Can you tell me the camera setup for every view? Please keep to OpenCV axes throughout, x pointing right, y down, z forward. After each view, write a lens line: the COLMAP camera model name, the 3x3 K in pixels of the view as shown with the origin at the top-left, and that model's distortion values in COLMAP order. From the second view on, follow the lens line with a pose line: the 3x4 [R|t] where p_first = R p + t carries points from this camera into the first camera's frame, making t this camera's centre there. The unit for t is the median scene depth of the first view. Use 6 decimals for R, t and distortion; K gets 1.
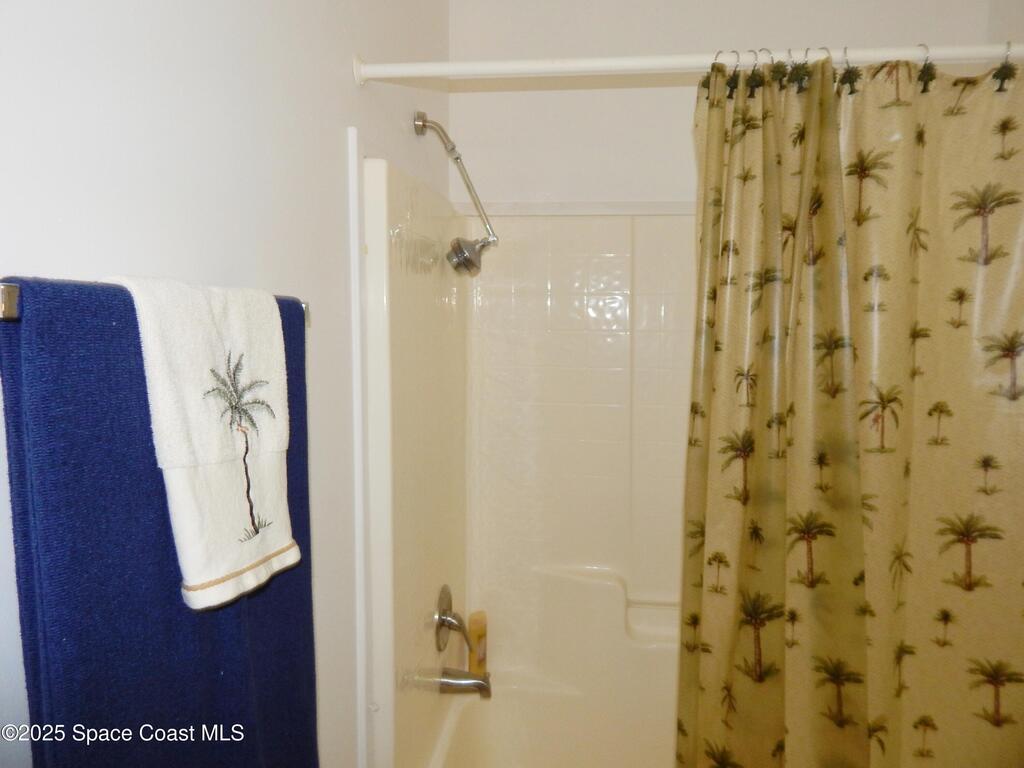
lens RADIAL K [[675.3, 0, 507.3], [0, 675.3, 392.4], [0, 0, 1]] dist [0.002603, -0.007396]
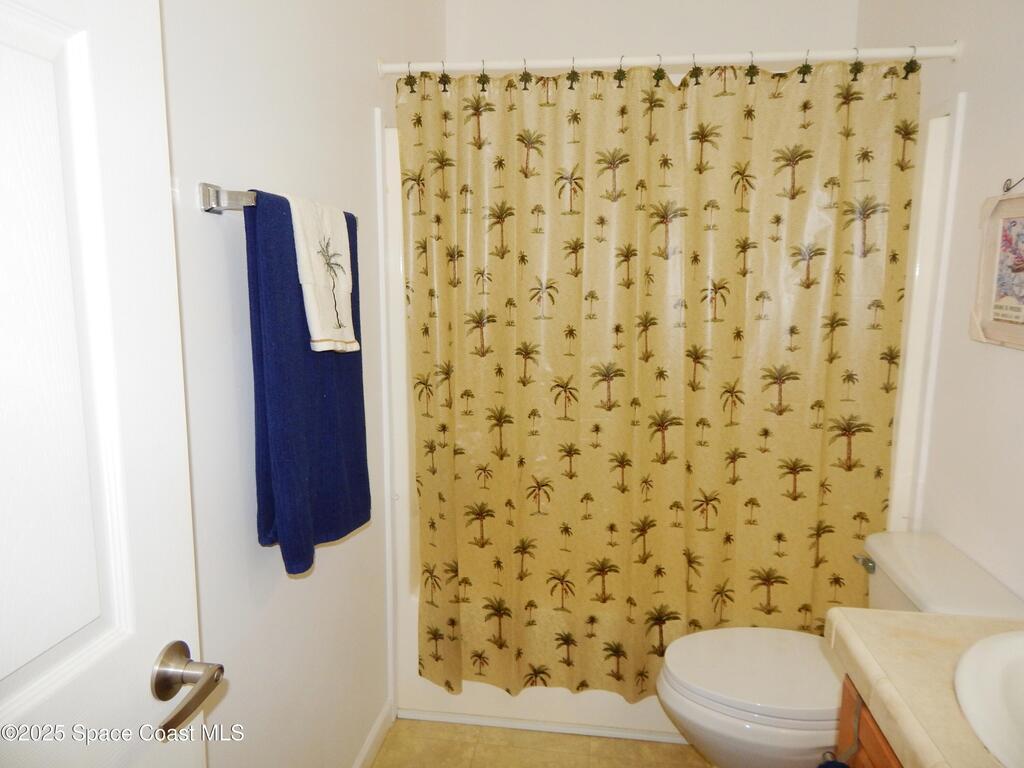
lens RADIAL K [[675.3, 0, 513.4], [0, 675.3, 387.3], [0, 0, 1]] dist [0.002603, -0.007396]
pose [[0.999504, 0.002581, -0.031391, 0.131980], [-0.000165, 0.997051, 0.076747, 0.119181], [0.031496, -0.076703, 0.996556, -0.579783]]
